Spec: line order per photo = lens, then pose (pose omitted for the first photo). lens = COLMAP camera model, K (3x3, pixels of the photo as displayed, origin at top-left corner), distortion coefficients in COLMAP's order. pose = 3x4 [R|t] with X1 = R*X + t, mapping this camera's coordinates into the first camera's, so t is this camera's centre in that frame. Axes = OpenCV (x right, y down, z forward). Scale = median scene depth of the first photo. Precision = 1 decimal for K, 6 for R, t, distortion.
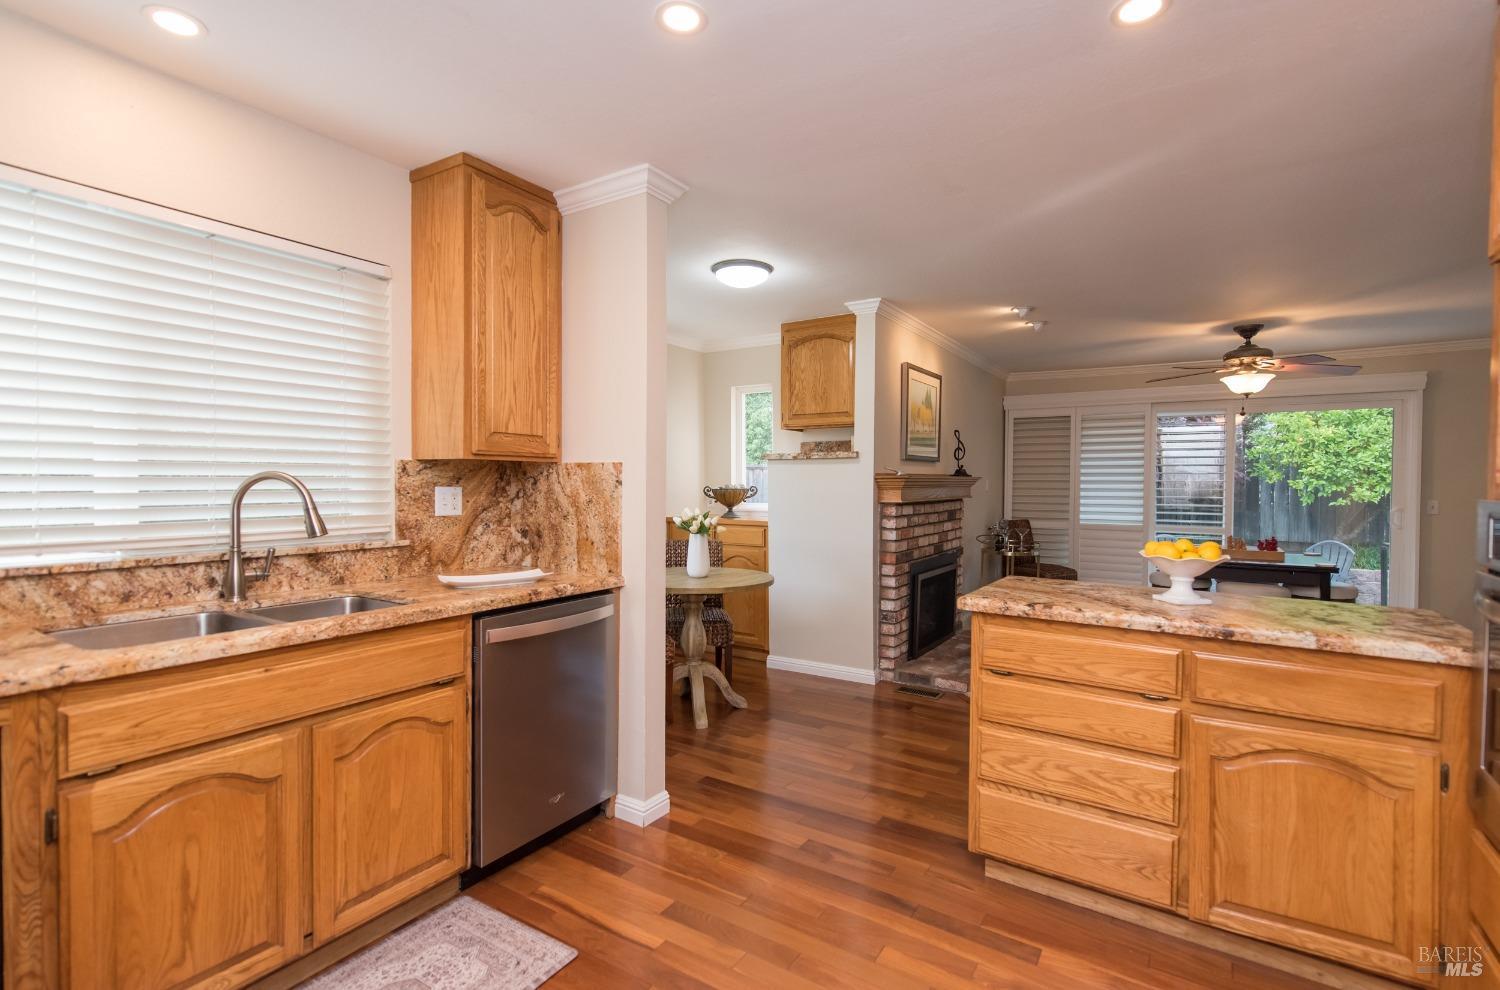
lens RADIAL K [[698.5, 0, 746.7], [0, 698.5, 498.0], [0, 0, 1]] dist [0.003497, -0.000048]
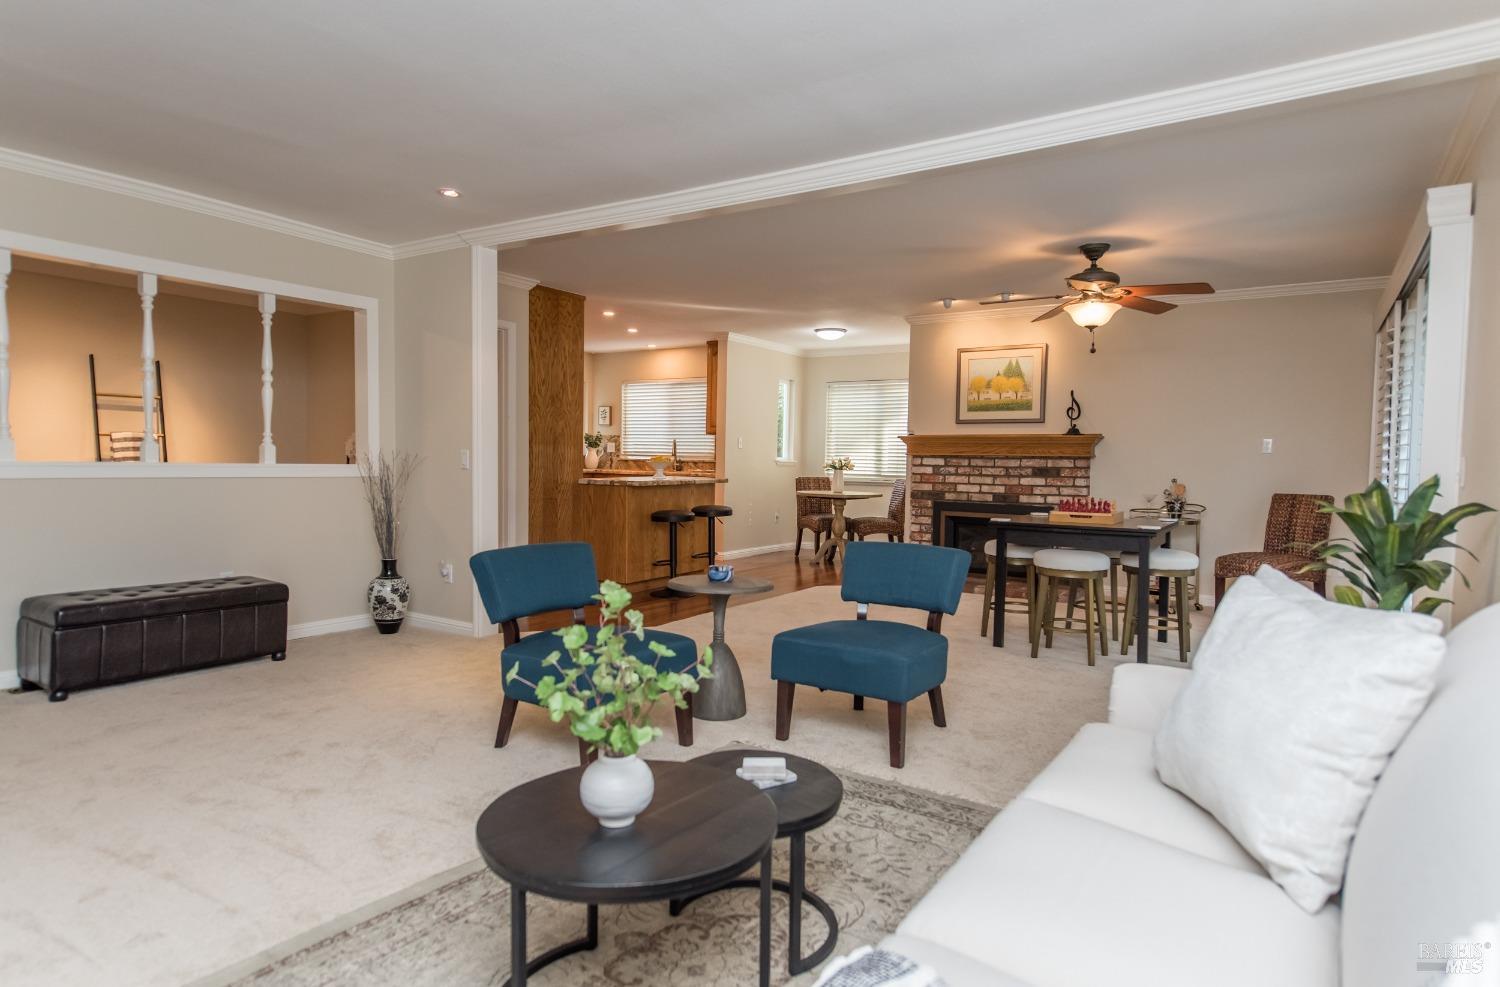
lens RADIAL K [[845.9, 0, 750.0], [0, 845.9, 493.5], [0, 0, 1]] dist [0.002780, 0.000308]
pose [[-0.005236, 0.037703, -0.999275, 1.800880], [-0.041839, 0.998406, 0.037889, 0.030656], [0.999111, 0.042007, -0.003650, 0.623762]]
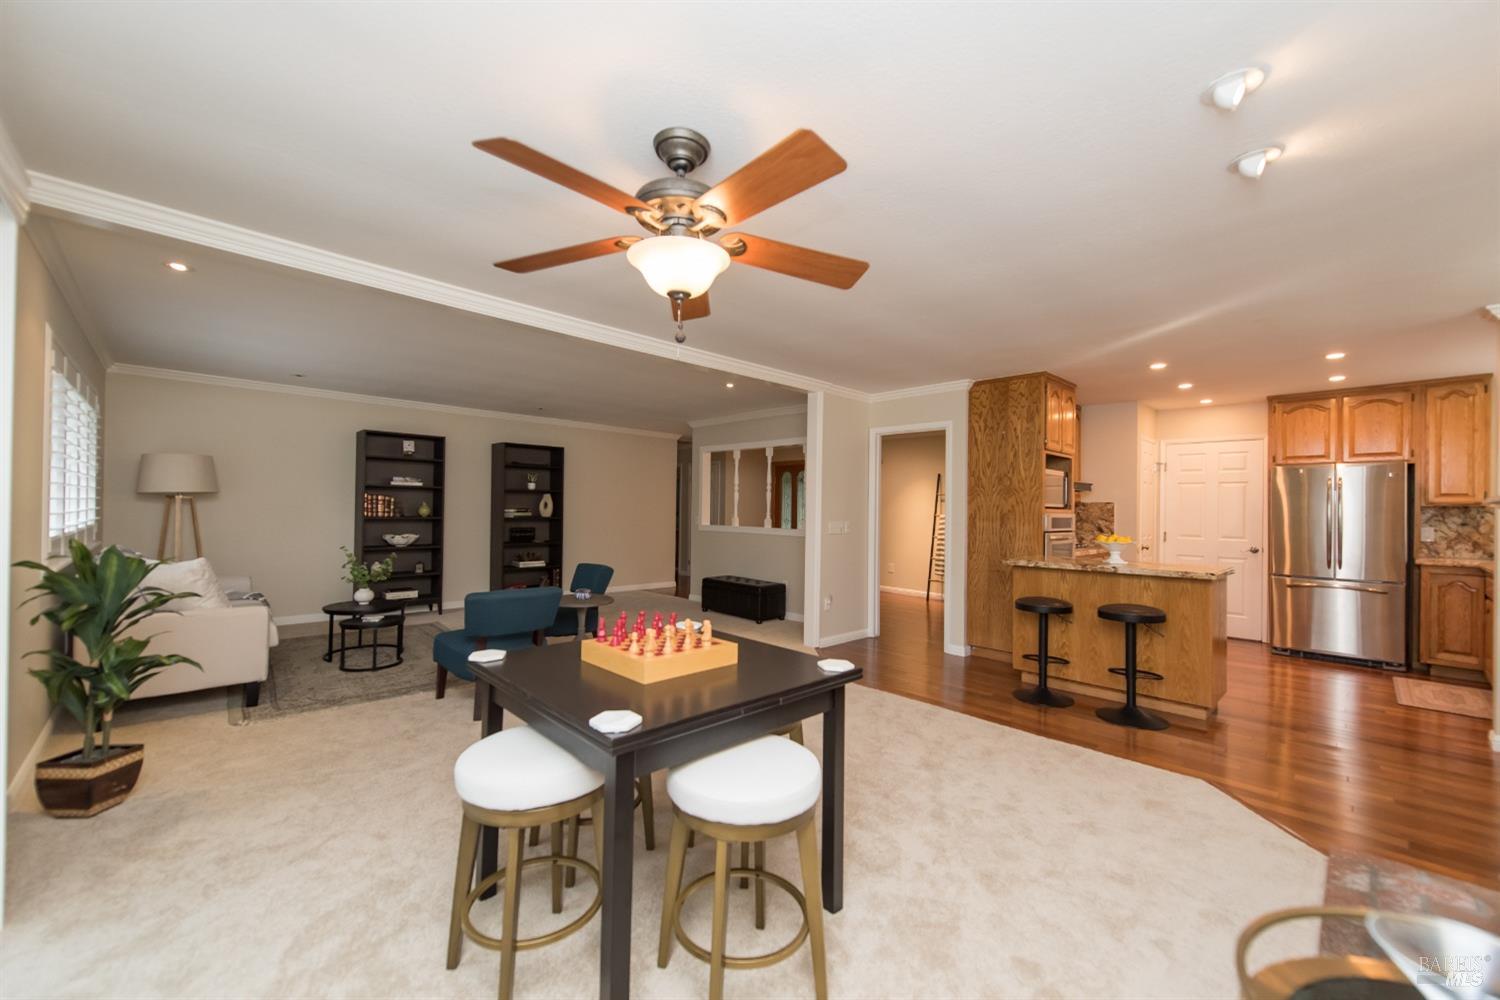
lens RADIAL K [[595.8, 0, 750.0], [0, 595.8, 500.0], [0, 0, 1]] dist [0.014620, -0.008699]
pose [[-0.972447, -0.020108, 0.232255, 0.599922], [-0.016605, 0.999717, 0.017025, -0.030615], [-0.232532, 0.012699, -0.972506, 1.416922]]
